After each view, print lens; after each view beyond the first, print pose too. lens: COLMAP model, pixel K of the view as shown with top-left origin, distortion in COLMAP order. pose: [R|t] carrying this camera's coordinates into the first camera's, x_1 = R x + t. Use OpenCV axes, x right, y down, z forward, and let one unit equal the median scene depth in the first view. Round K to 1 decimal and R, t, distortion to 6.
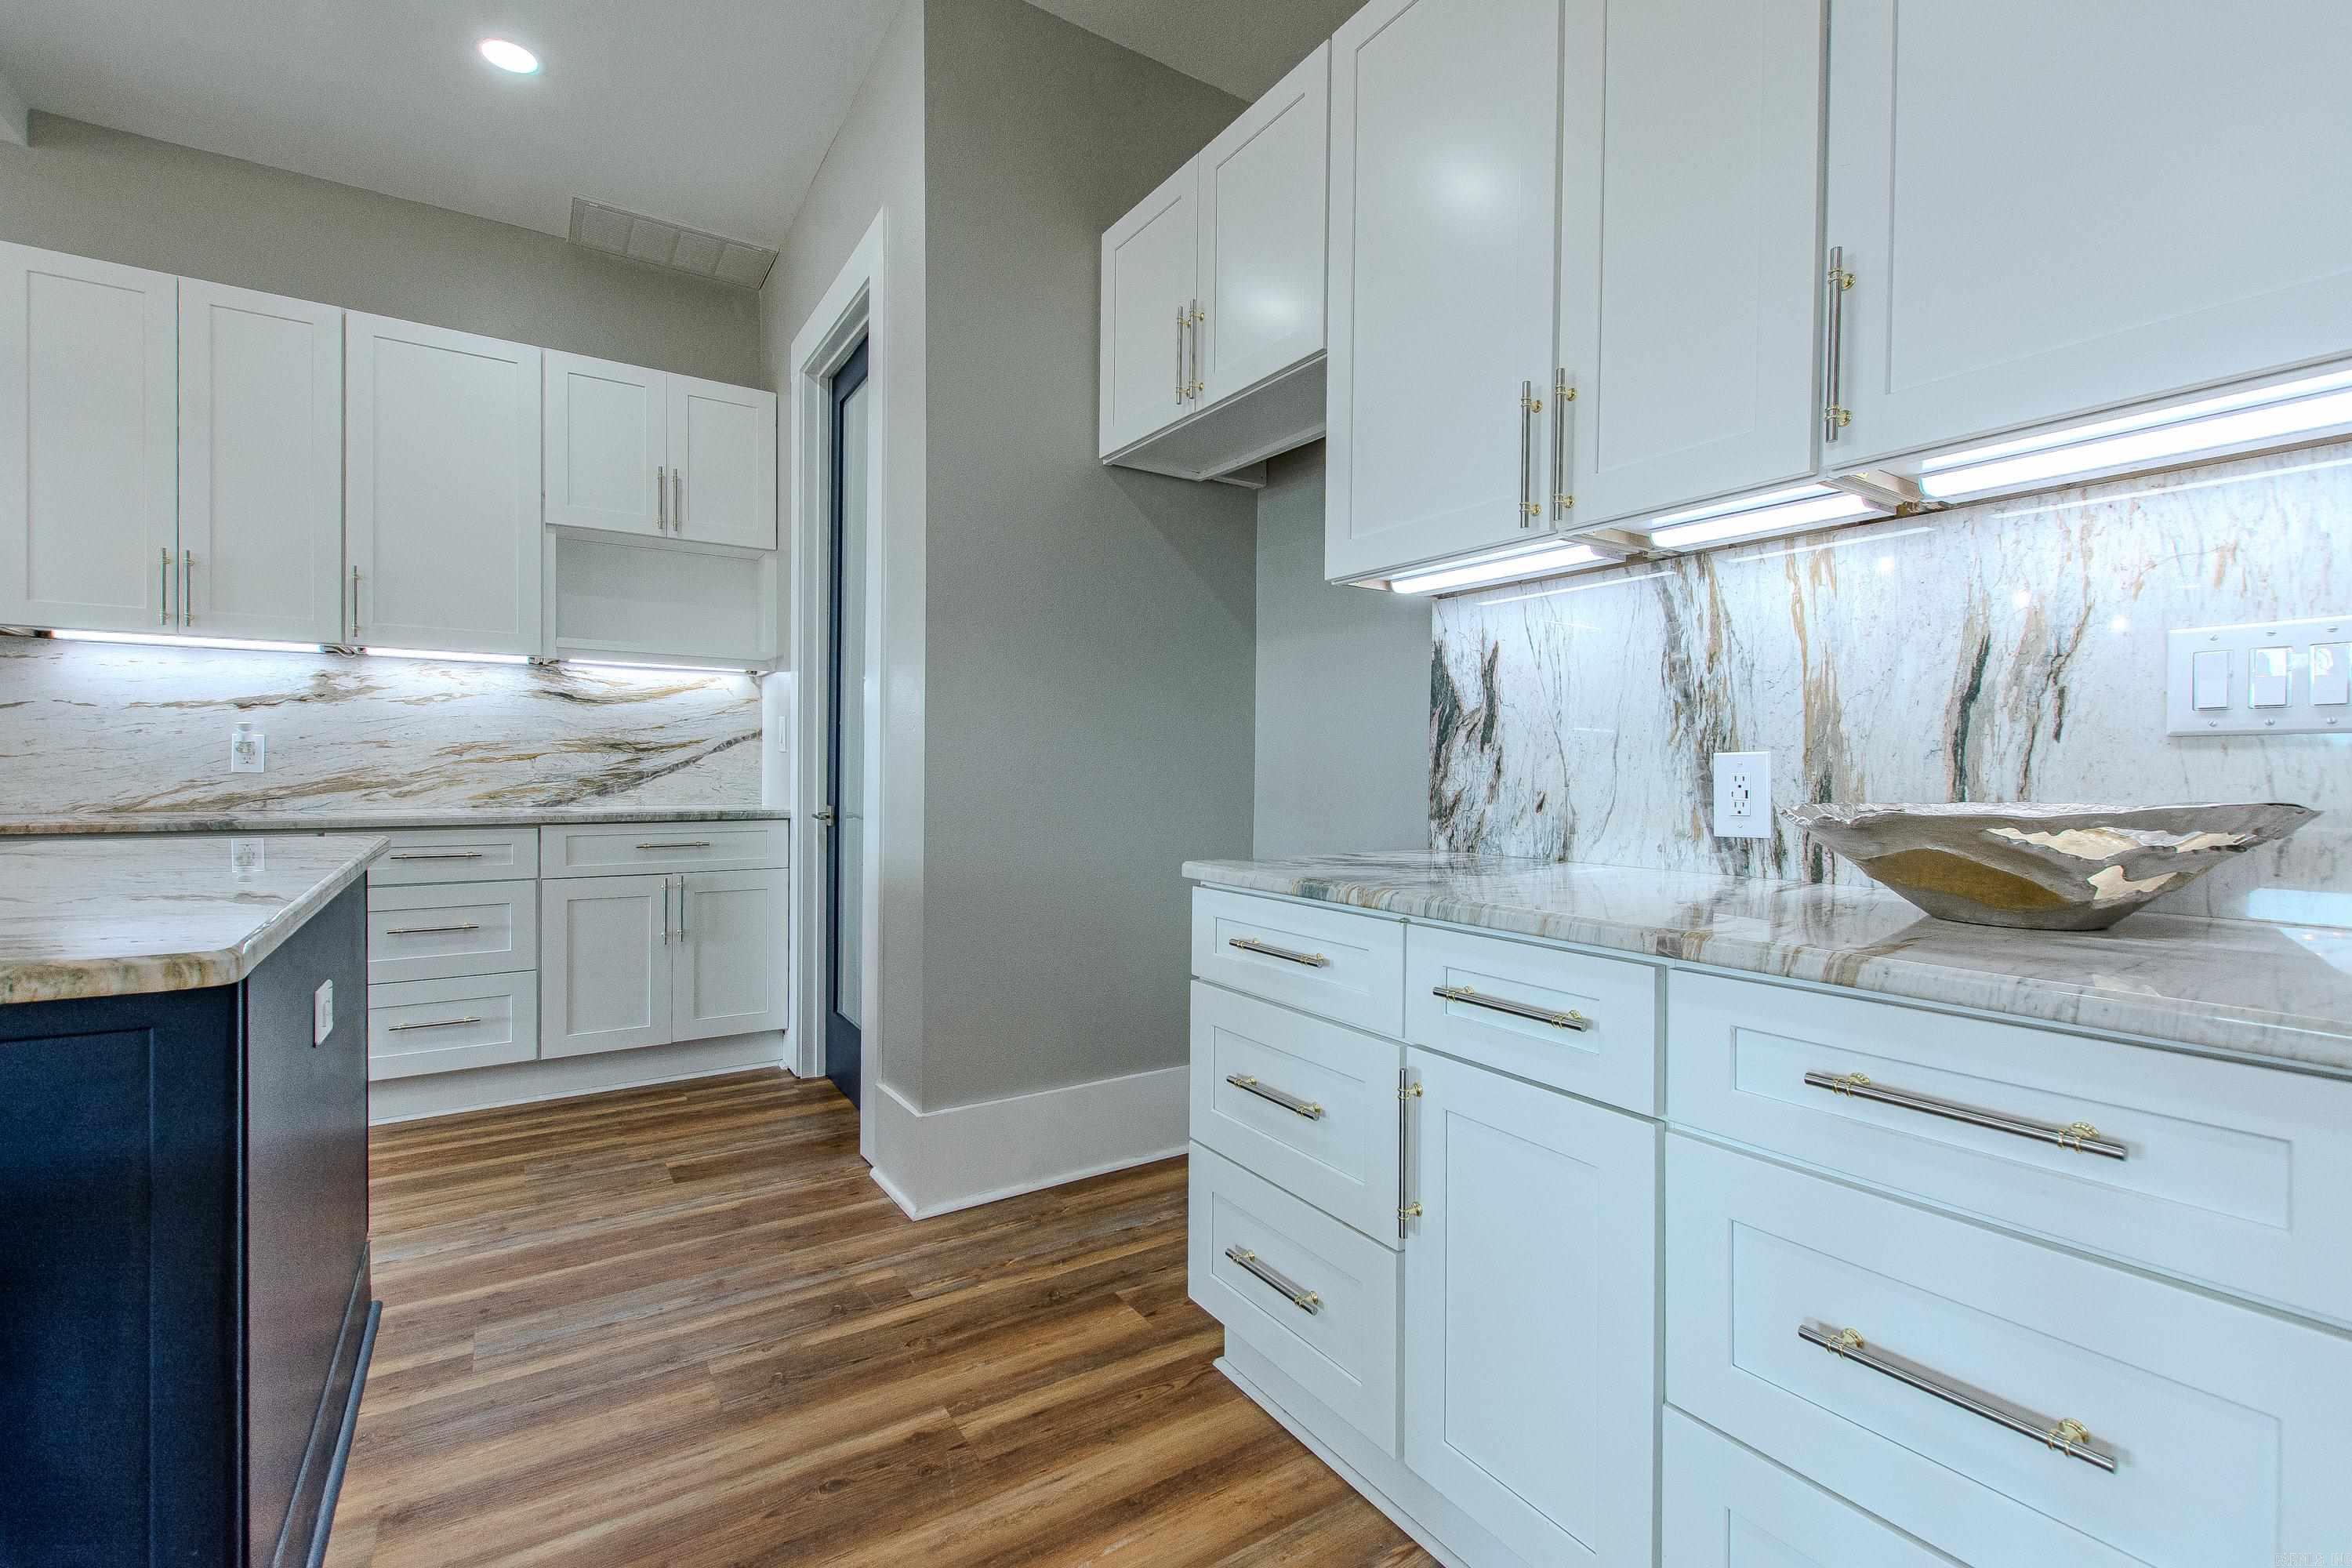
lens RADIAL K [[1026.3, 0, 1180.4], [0, 1026.3, 778.9], [0, 0, 1]] dist [0.001820, -0.000266]
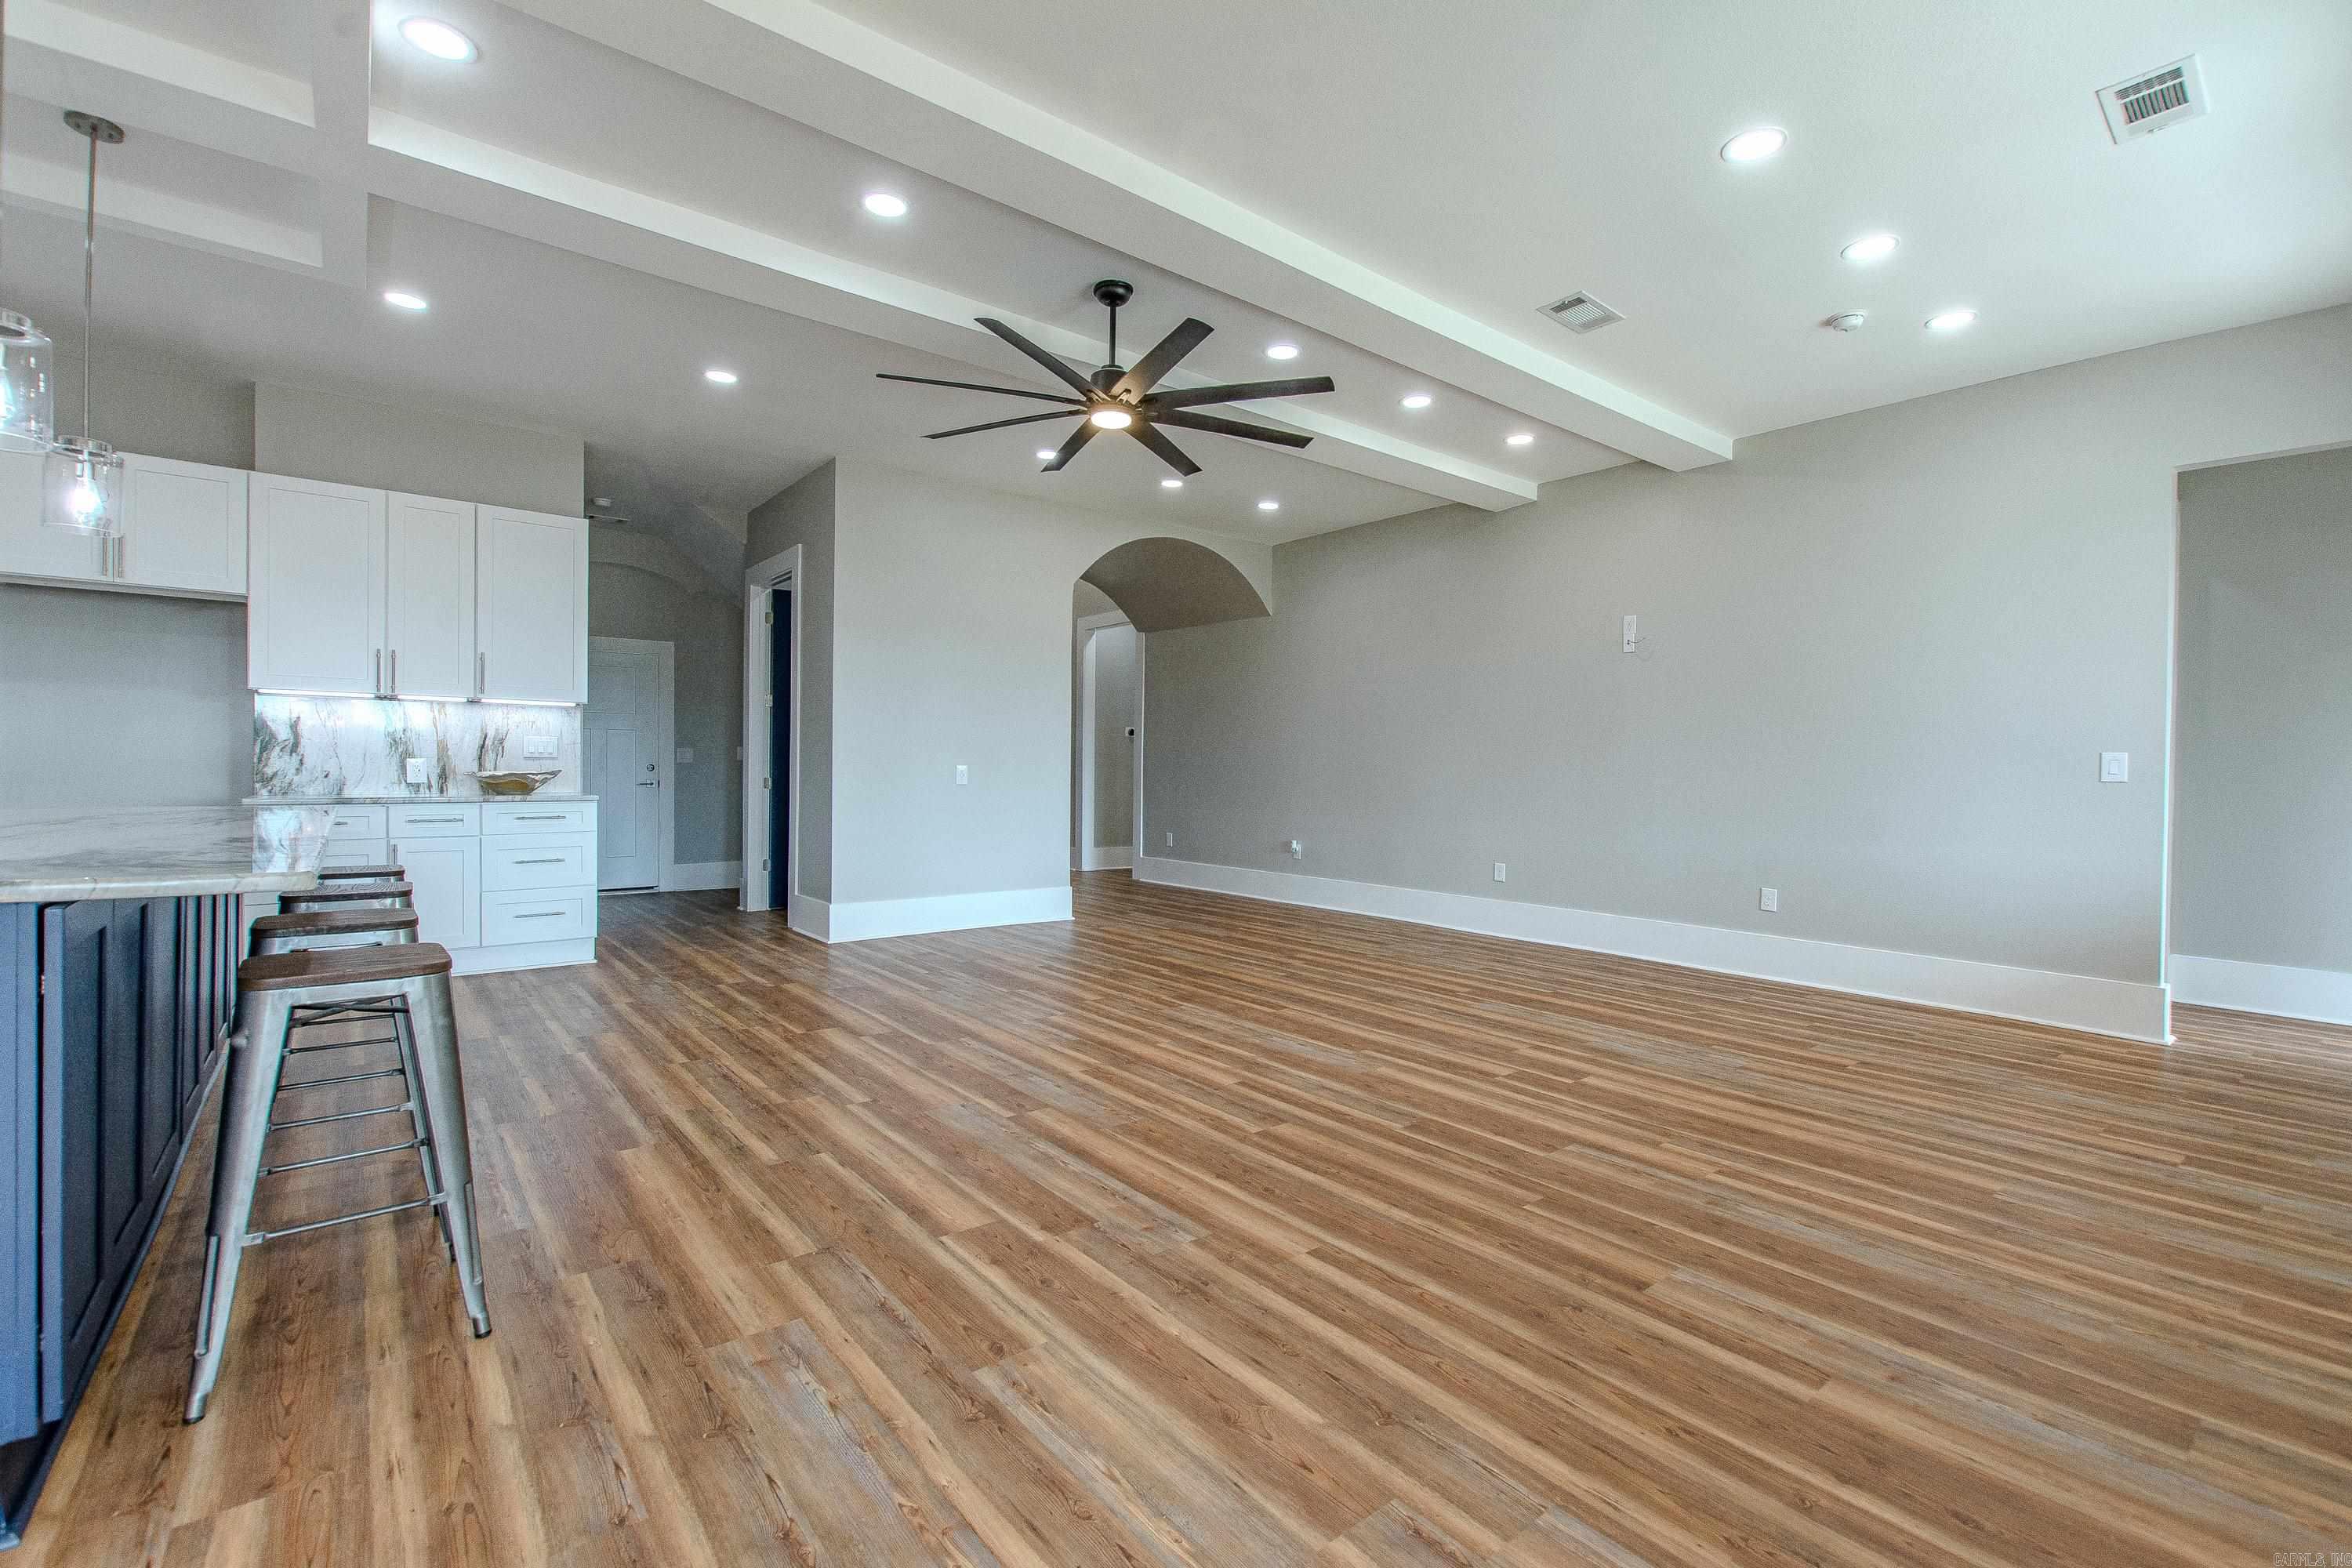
lens RADIAL K [[1026.3, 0, 1181.4], [0, 1026.3, 773.2], [0, 0, 1]] dist [0.001820, -0.000266]
pose [[-0.096145, -0.011118, 0.995305, -2.981374], [0.000178, 0.999937, 0.011187, -0.013426], [-0.995367, 0.001253, -0.096137, -1.180440]]
